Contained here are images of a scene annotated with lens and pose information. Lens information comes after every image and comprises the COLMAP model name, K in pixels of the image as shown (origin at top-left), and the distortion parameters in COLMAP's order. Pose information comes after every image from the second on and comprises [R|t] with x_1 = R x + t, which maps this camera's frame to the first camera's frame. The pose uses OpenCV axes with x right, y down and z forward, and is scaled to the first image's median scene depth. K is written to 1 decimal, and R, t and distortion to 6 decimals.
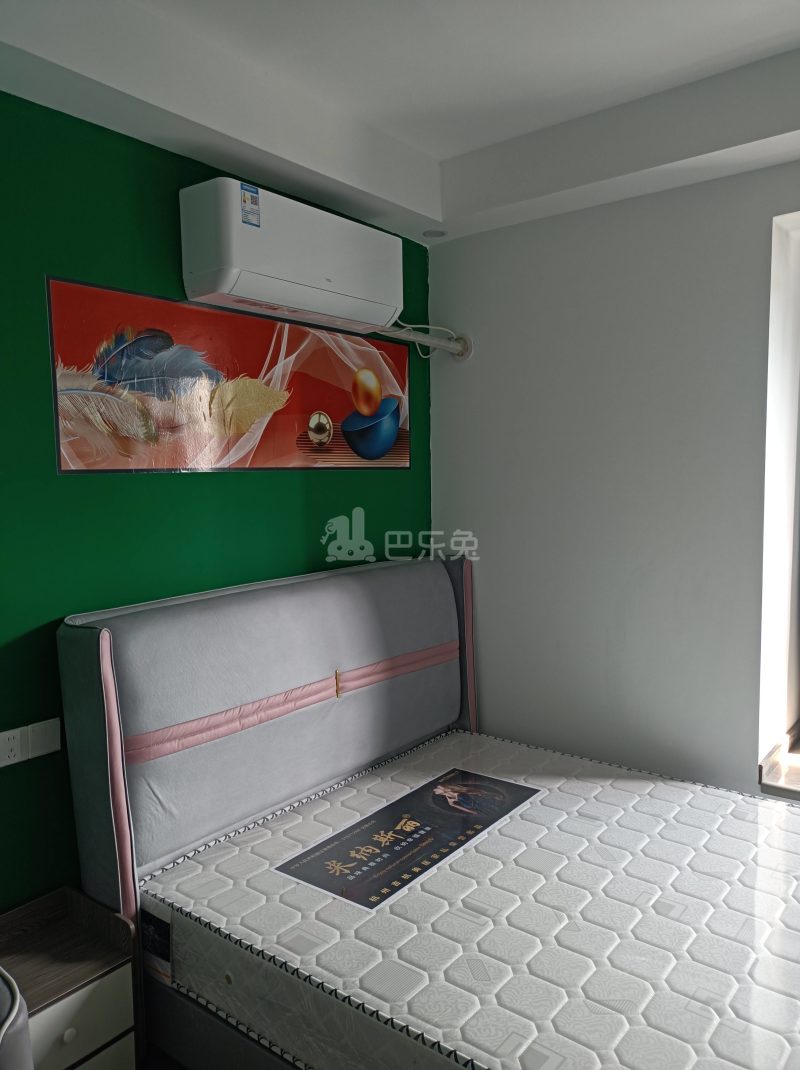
lens RADIAL K [[800.3, 0, 402.9], [0, 800.3, 549.2], [0, 0, 1]] dist [0.035361, -0.005048]
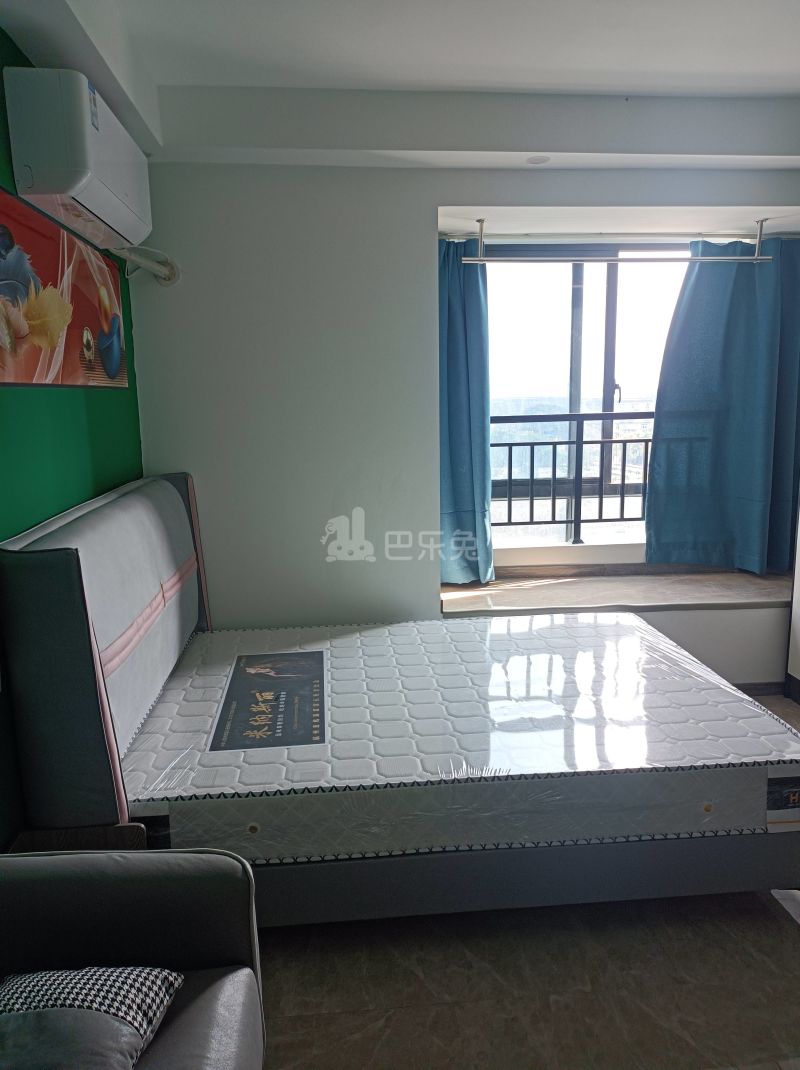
lens RADIAL K [[800.3, 0, 402.9], [0, 800.3, 549.2], [0, 0, 1]] dist [0.035361, -0.005048]
pose [[0.720761, -0.129624, 0.680956, -0.574033], [0.073800, 0.991126, 0.110553, 0.016228], [-0.689244, -0.029428, 0.723932, 0.021243]]
